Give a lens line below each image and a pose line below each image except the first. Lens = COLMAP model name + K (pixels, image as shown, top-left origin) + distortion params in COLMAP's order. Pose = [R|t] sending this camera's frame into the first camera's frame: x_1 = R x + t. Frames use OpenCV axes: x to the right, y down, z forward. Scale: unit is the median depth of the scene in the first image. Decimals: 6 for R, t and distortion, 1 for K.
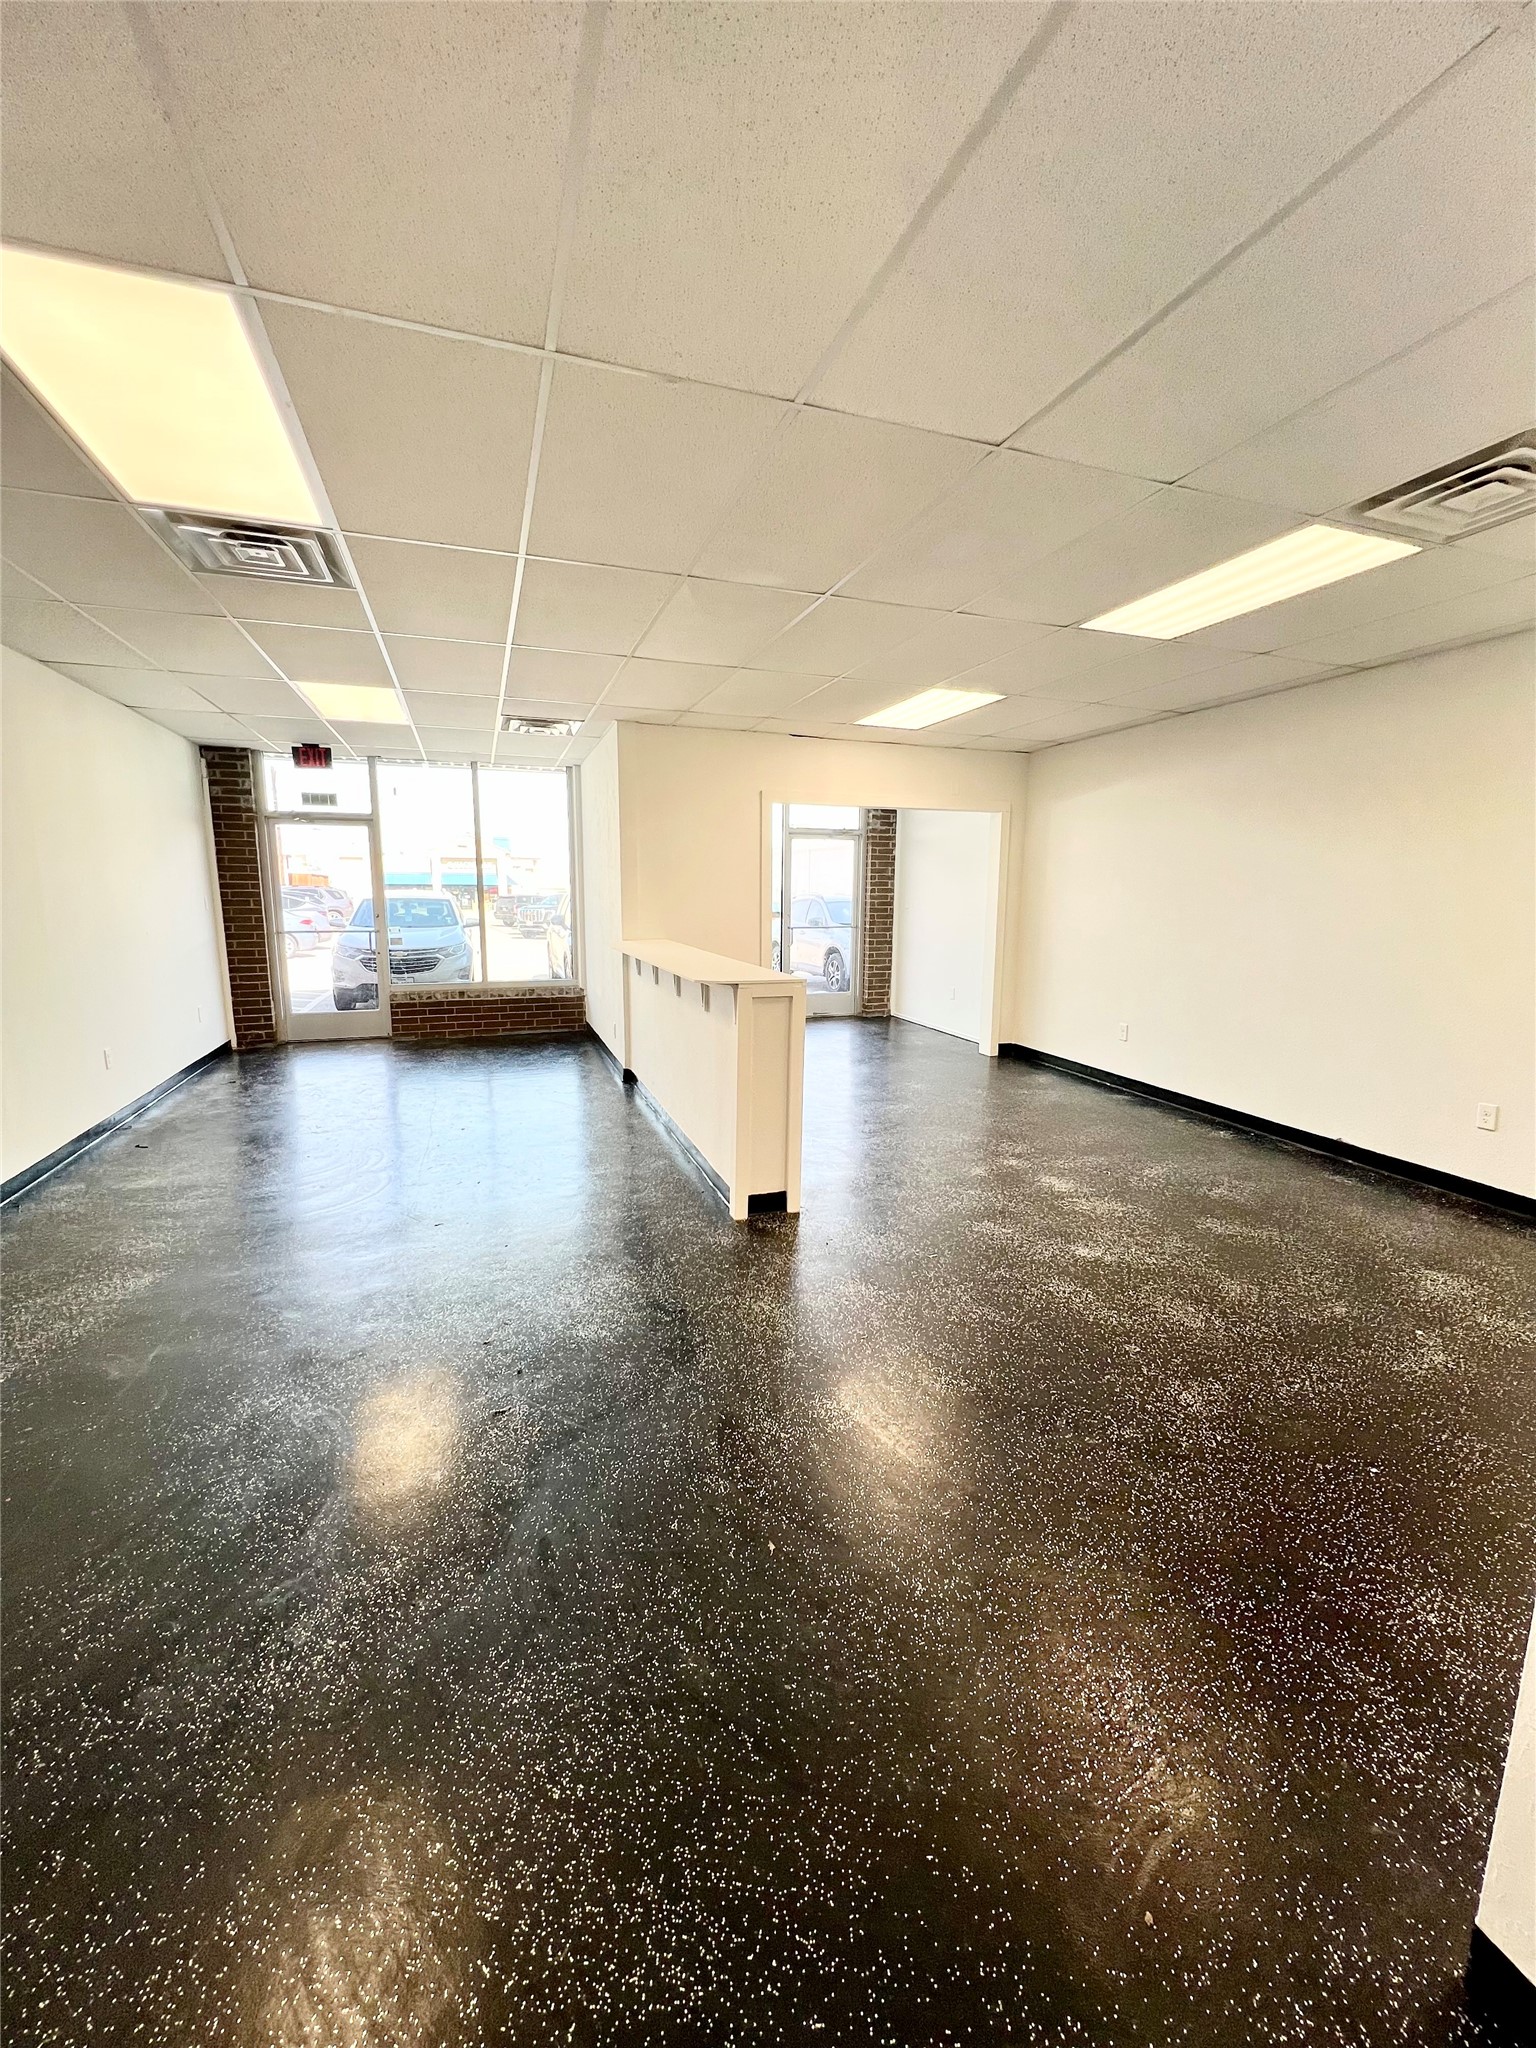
lens RADIAL K [[817.9, 0, 762.5], [0, 817.9, 1026.5], [0, 0, 1]] dist [-0.001644, 0.000454]
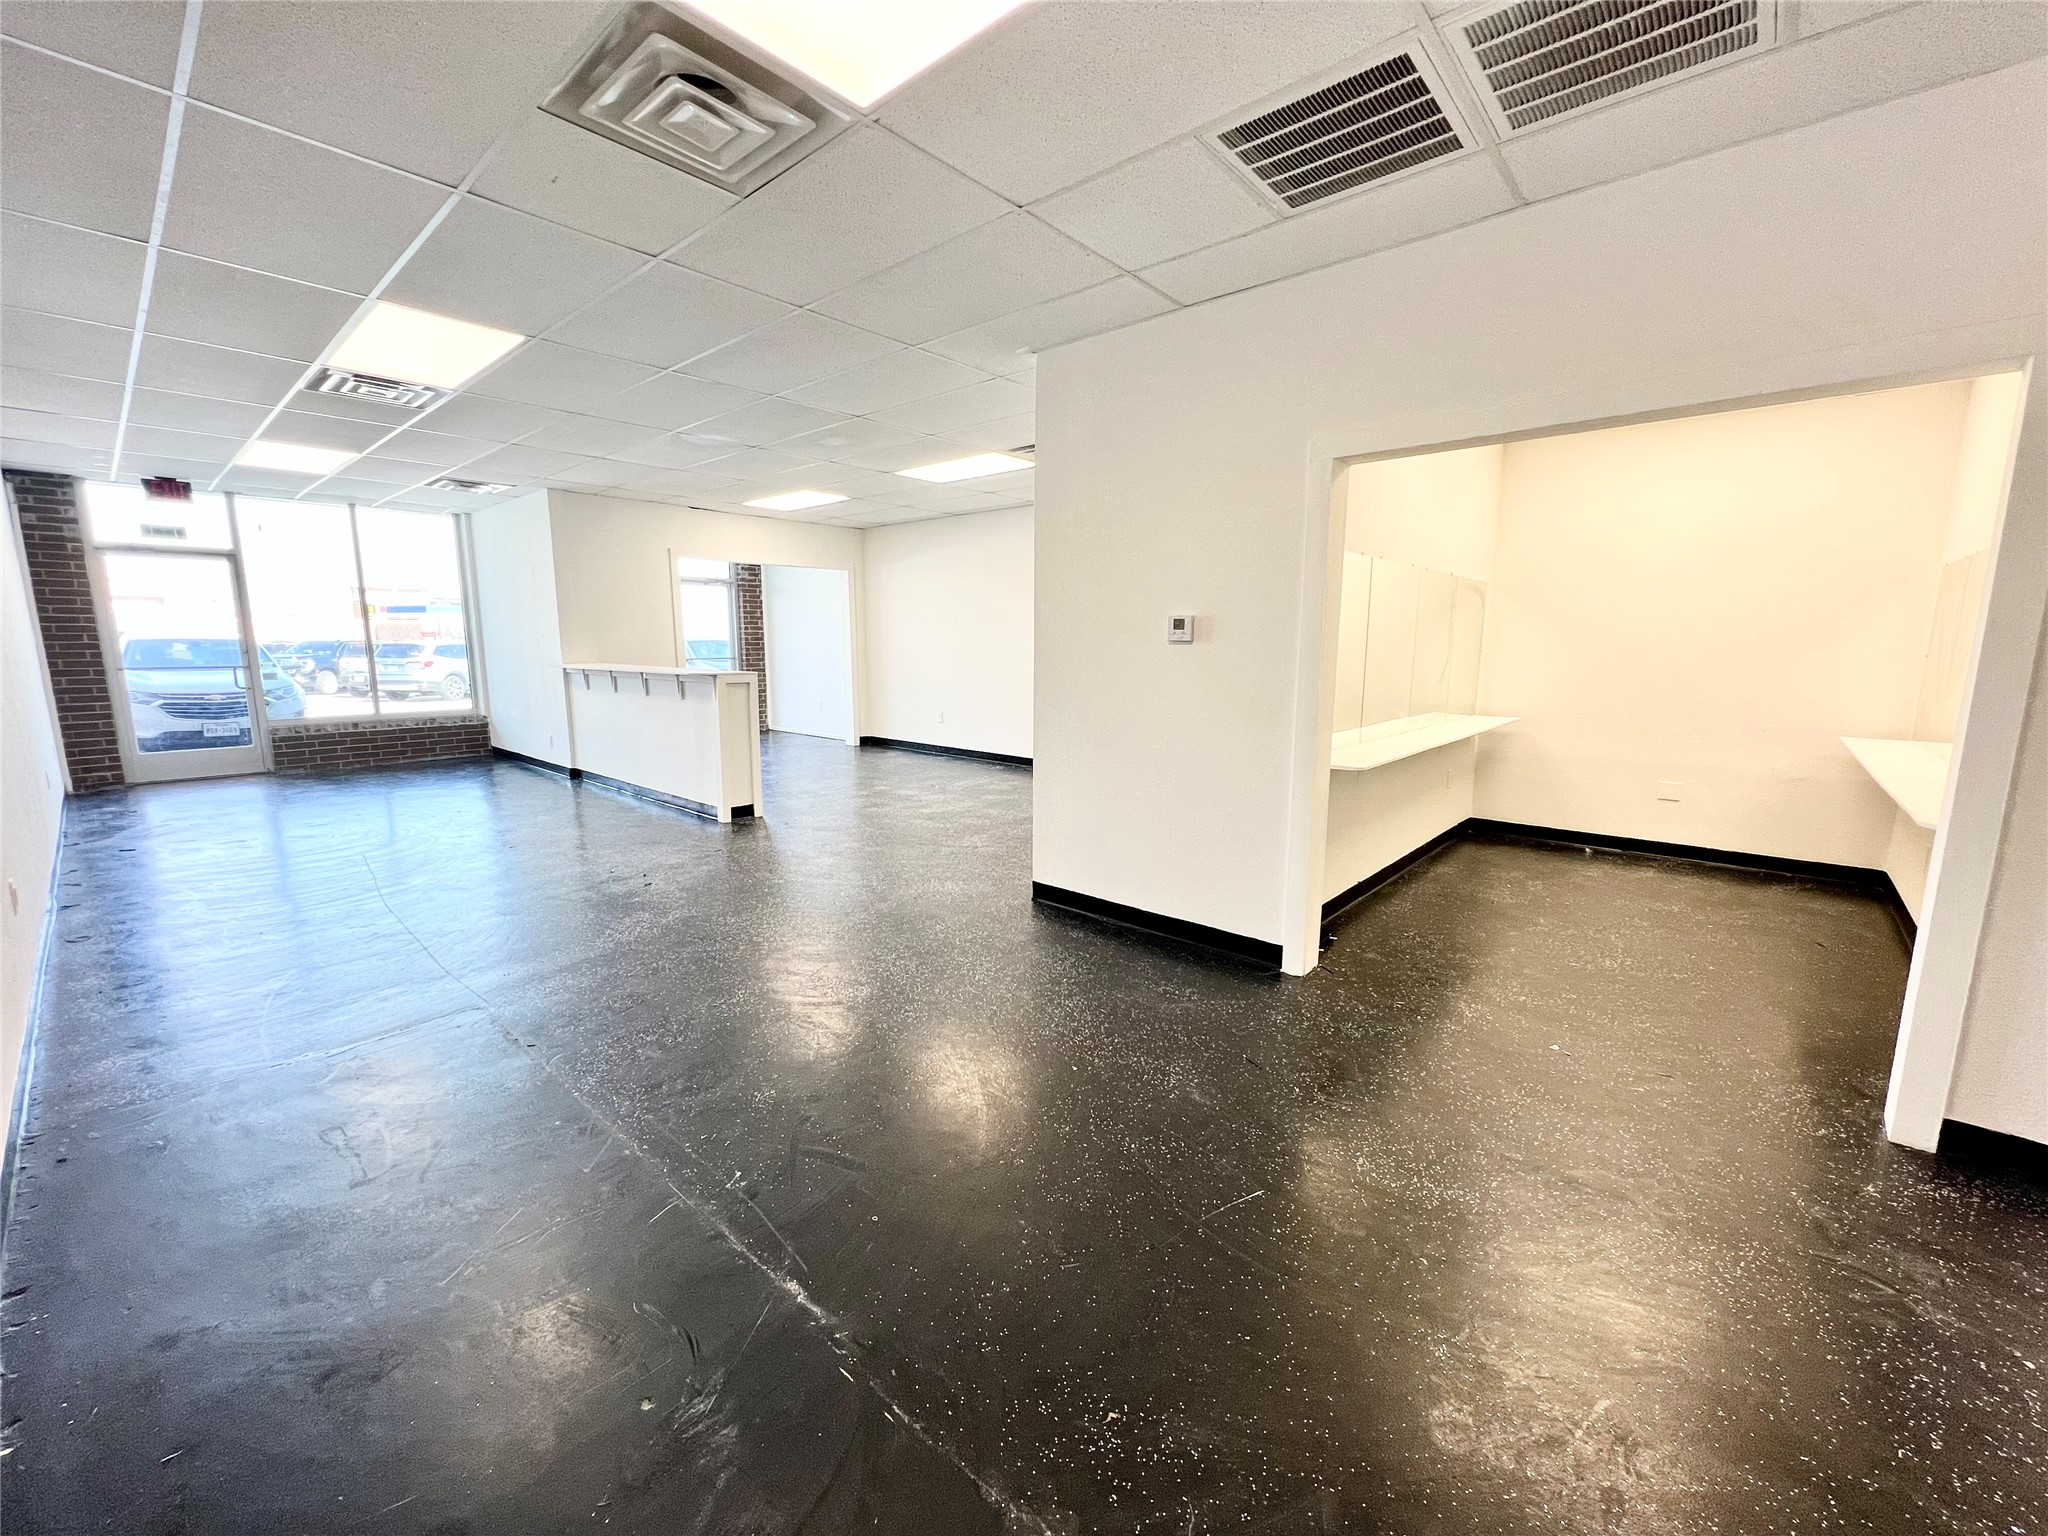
lens RADIAL K [[817.9, 0, 1022.7], [0, 817.9, 775.6], [0, 0, 1]] dist [-0.001644, 0.000454]
pose [[0.870941, -0.085577, 0.483878, -0.163859], [0.085528, 0.996088, 0.022221, 0.088873], [-0.483887, 0.022032, 0.874853, -0.390805]]
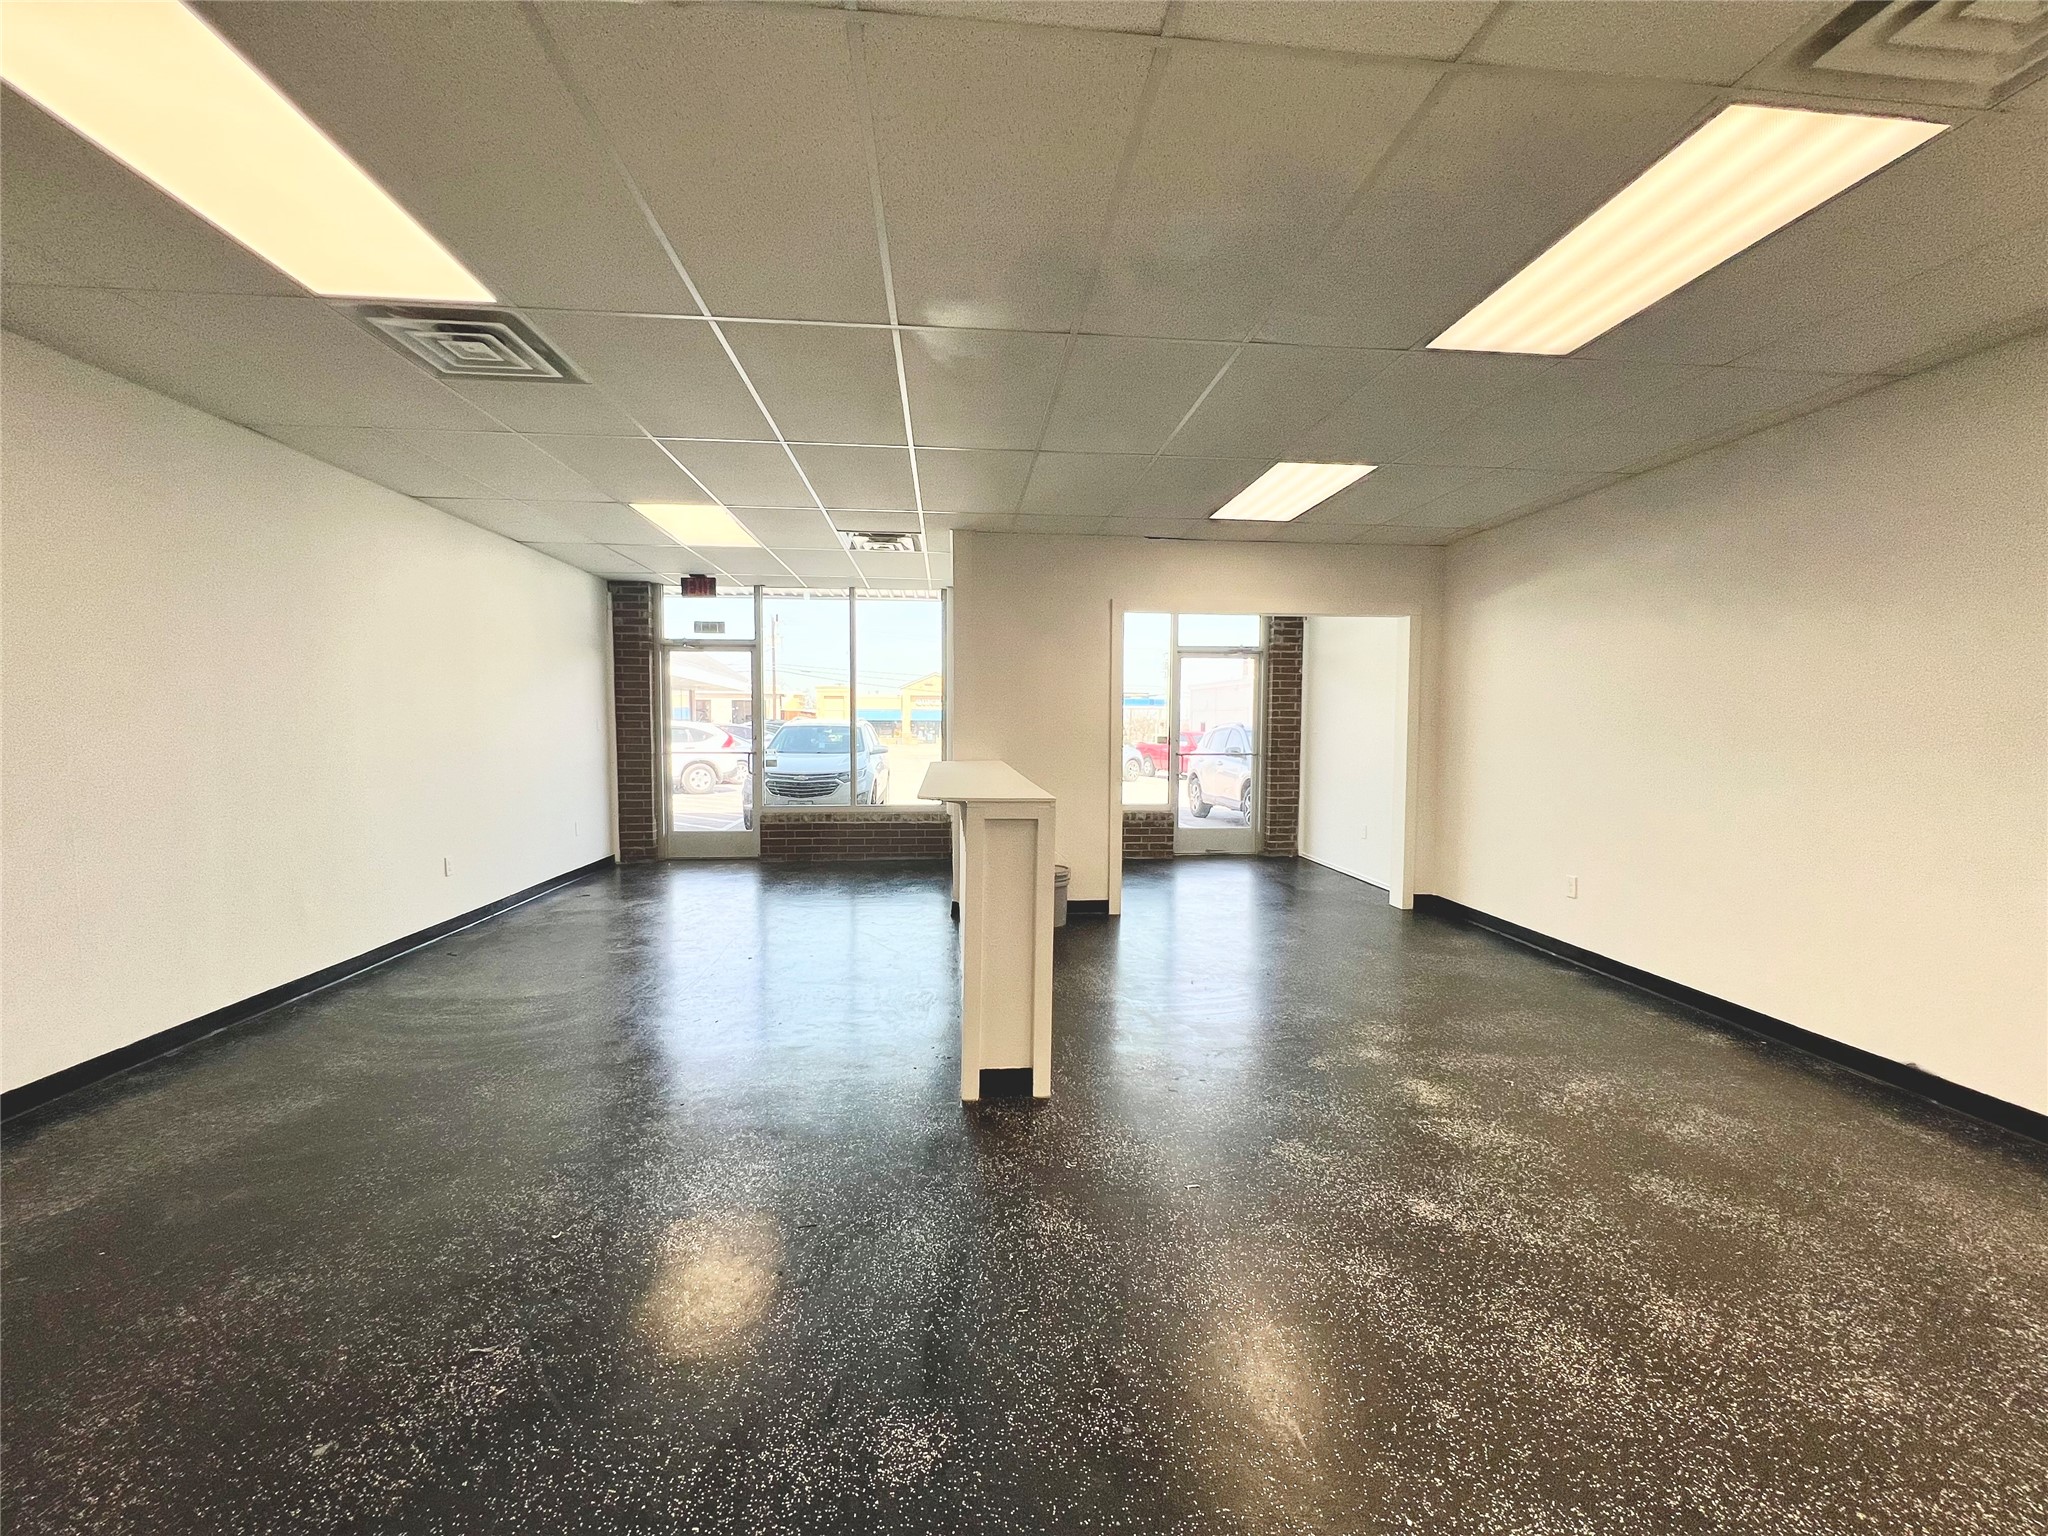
lens RADIAL K [[817.9, 0, 1026.3], [0, 817.9, 771.7], [0, 0, 1]] dist [-0.001644, 0.000454]
pose [[0.970650, 0.012788, -0.240157, 0.119337], [-0.039410, 0.993544, -0.106379, 0.001534], [0.237246, 0.112721, 0.964888, 0.120716]]
